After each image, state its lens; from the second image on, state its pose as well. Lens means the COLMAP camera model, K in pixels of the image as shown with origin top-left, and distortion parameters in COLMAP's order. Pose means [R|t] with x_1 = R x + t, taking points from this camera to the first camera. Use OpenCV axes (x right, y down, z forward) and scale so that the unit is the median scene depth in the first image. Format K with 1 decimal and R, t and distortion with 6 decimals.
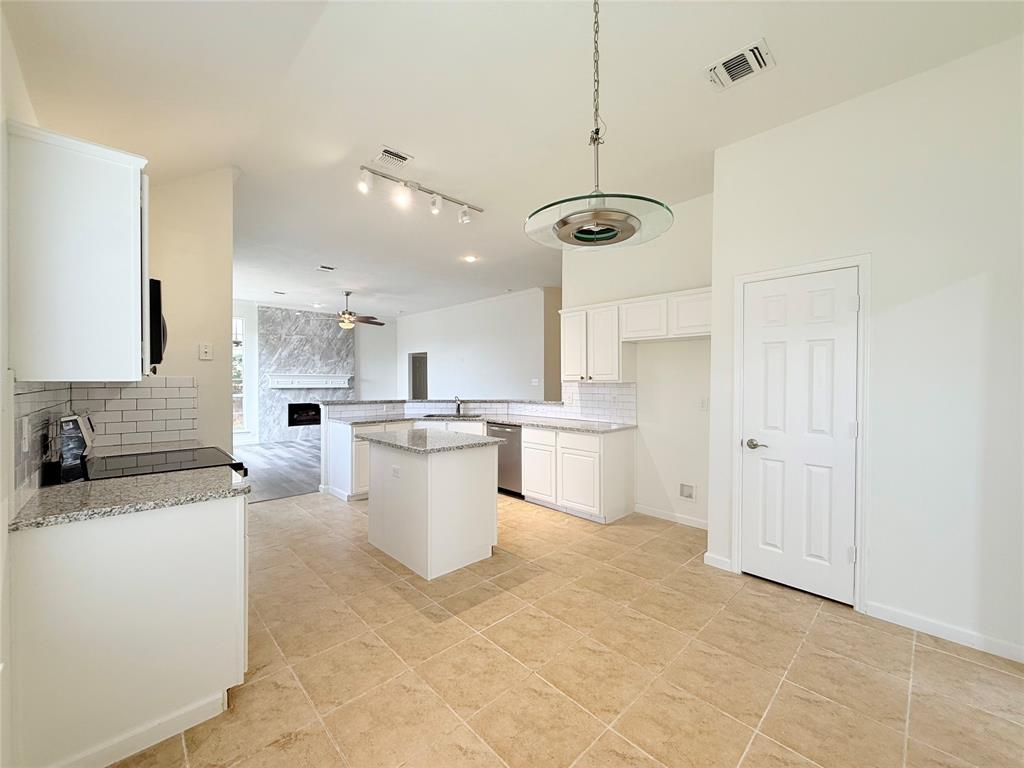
lens RADIAL K [[407.2, 0, 510.4], [0, 407.2, 384.5], [0, 0, 1]] dist [0.000169, 0.000524]
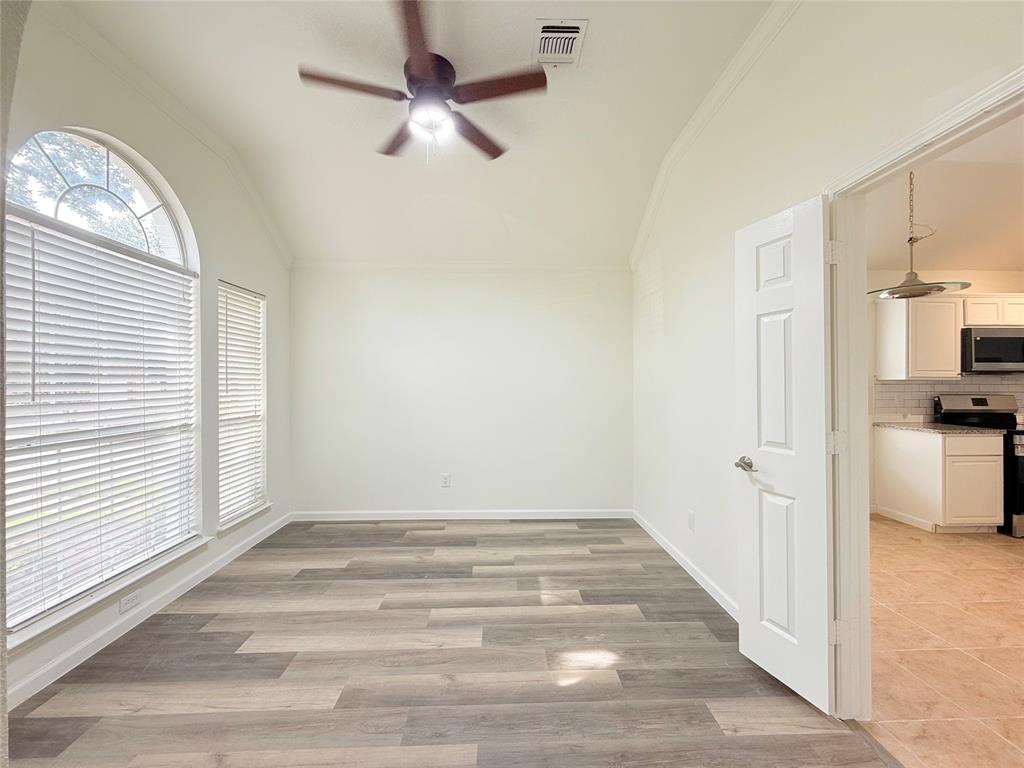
lens RADIAL K [[407.2, 0, 511.1], [0, 407.2, 383.1], [0, 0, 1]] dist [0.000169, 0.000524]
pose [[-0.667718, -0.003072, -0.744408, 0.819398], [-0.006275, 0.999979, 0.001502, 0.008103], [0.744387, 0.005674, -0.667724, 0.264095]]
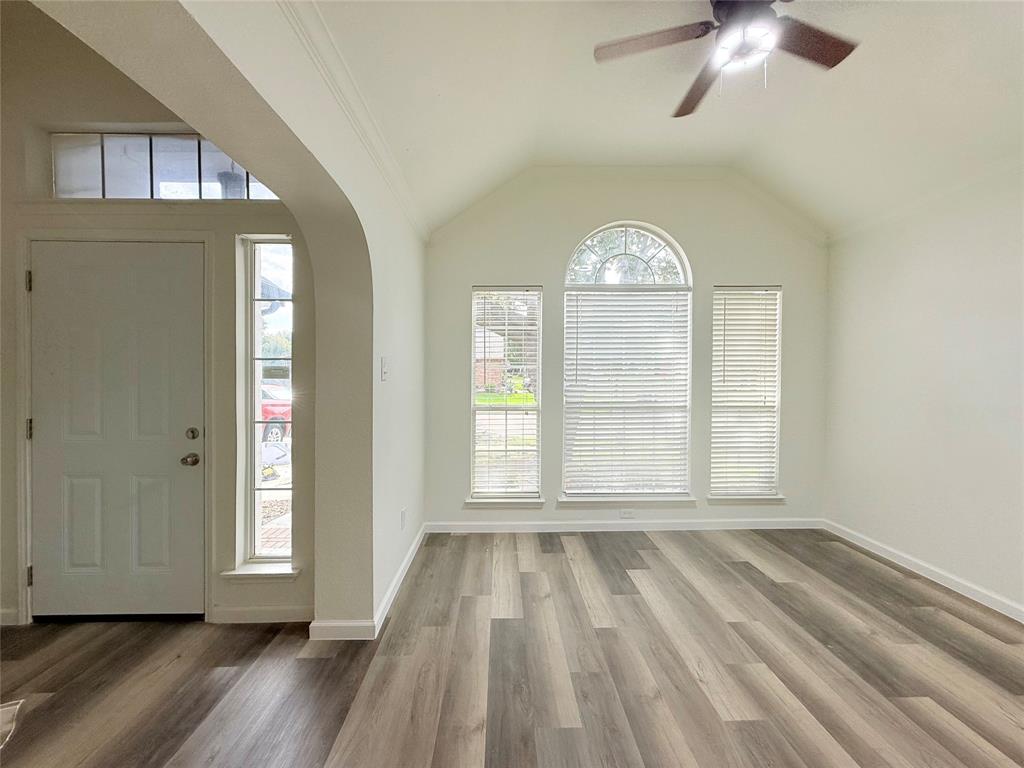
lens RADIAL K [[407.2, 0, 511.4], [0, 407.2, 384.3], [0, 0, 1]] dist [0.000169, 0.000524]
pose [[-0.740196, -0.019766, 0.672101, 0.434509], [0.000219, 0.999561, 0.029638, 0.007886], [-0.672392, 0.022085, -0.739866, 0.304953]]
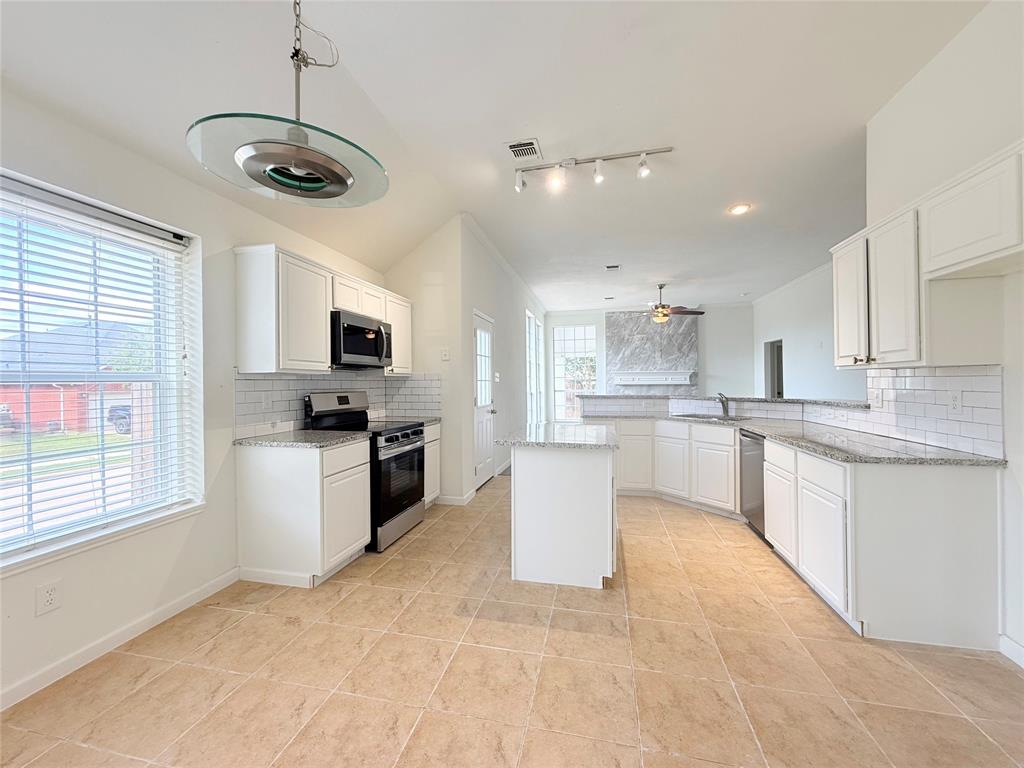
lens RADIAL K [[407.2, 0, 510.5], [0, 407.2, 384.3], [0, 0, 1]] dist [0.000169, 0.000524]
pose [[0.552853, -0.001522, -0.833277, 0.335771], [0.002181, 0.999998, -0.000380, 0.014173], [0.833276, -0.001607, 0.552855, 0.267221]]
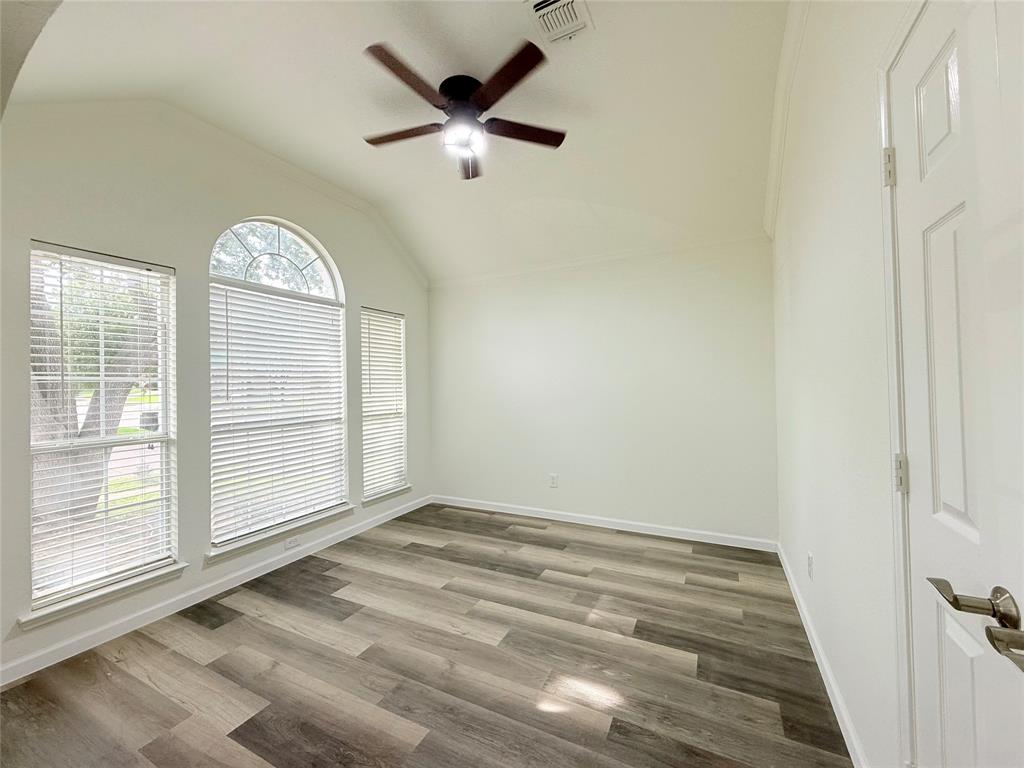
lens RADIAL K [[407.2, 0, 511.0], [0, 407.2, 383.6], [0, 0, 1]] dist [0.000169, 0.000524]
pose [[-0.943056, 0.010406, -0.332471, 0.647438], [0.010836, 0.999941, 0.000561, 0.008083], [0.332457, -0.003073, -0.943113, 0.368606]]
